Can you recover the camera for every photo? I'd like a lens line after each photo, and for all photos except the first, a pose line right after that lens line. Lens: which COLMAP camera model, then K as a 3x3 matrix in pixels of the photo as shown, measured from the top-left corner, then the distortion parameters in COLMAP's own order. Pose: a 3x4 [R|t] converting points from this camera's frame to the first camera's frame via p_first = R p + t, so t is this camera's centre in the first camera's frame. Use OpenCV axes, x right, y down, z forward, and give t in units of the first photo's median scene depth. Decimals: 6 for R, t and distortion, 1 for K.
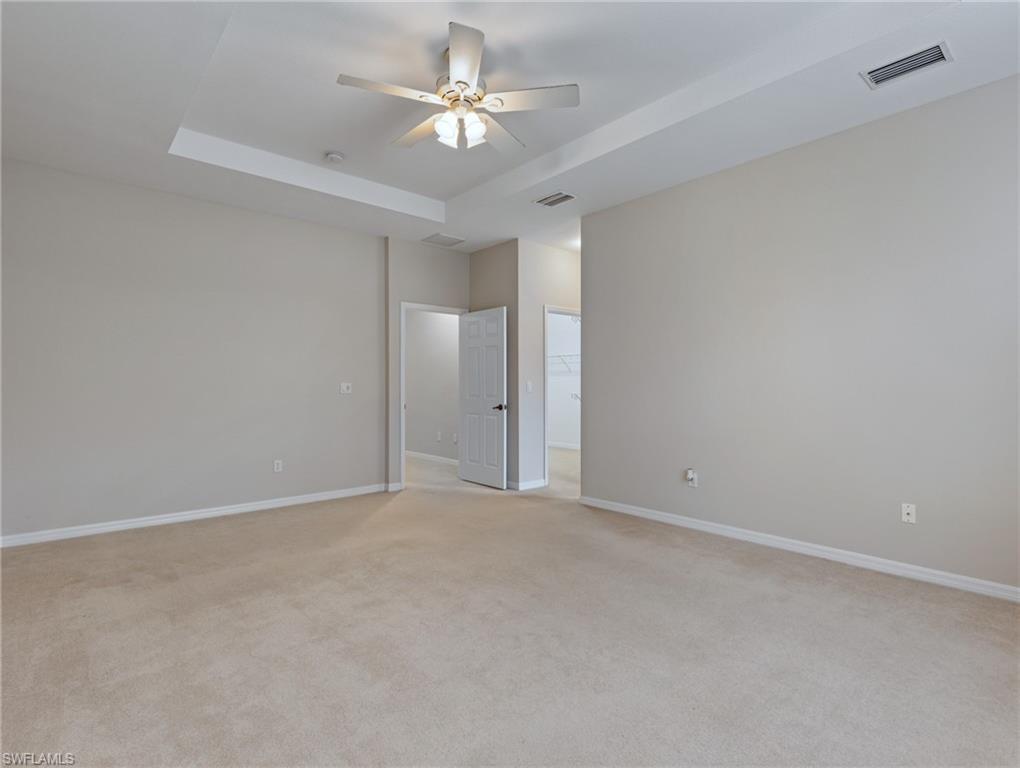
lens RADIAL K [[519.5, 0, 515.1], [0, 519.5, 383.9], [0, 0, 1]] dist [0.008396, -0.002213]
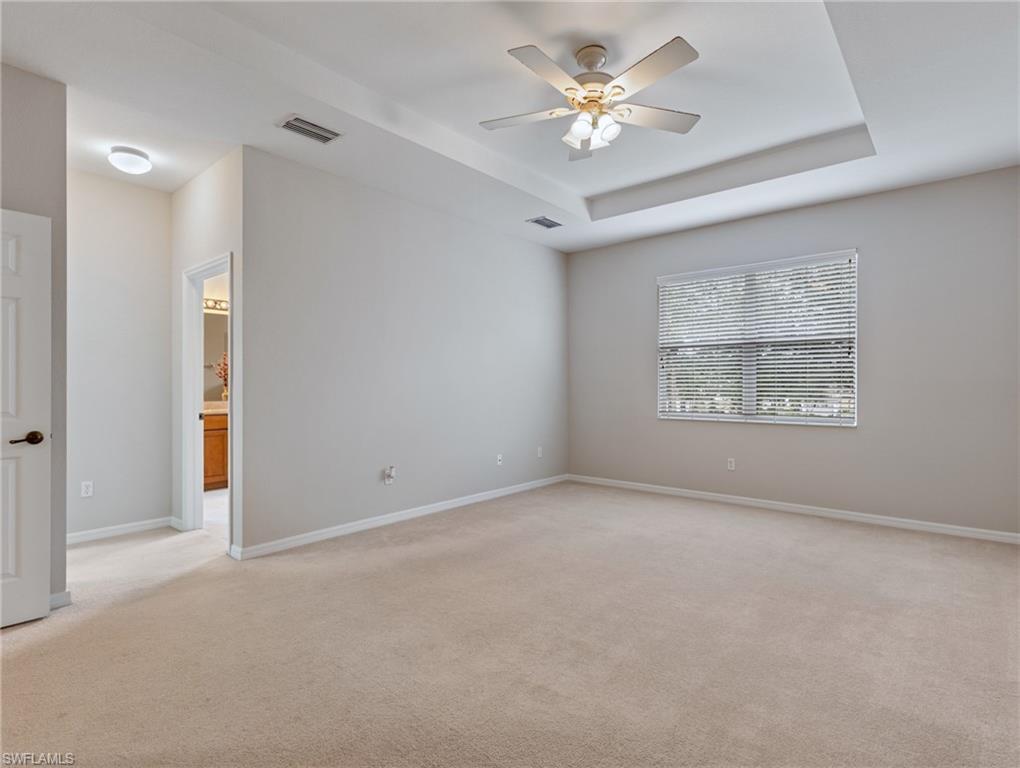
lens RADIAL K [[519.5, 0, 513.5], [0, 519.5, 385.1], [0, 0, 1]] dist [0.008396, -0.002213]
pose [[-0.142063, -0.007695, 0.989828, -0.730466], [-0.013663, 0.999890, 0.005813, -0.012282], [-0.989763, -0.012698, -0.142153, 0.888126]]
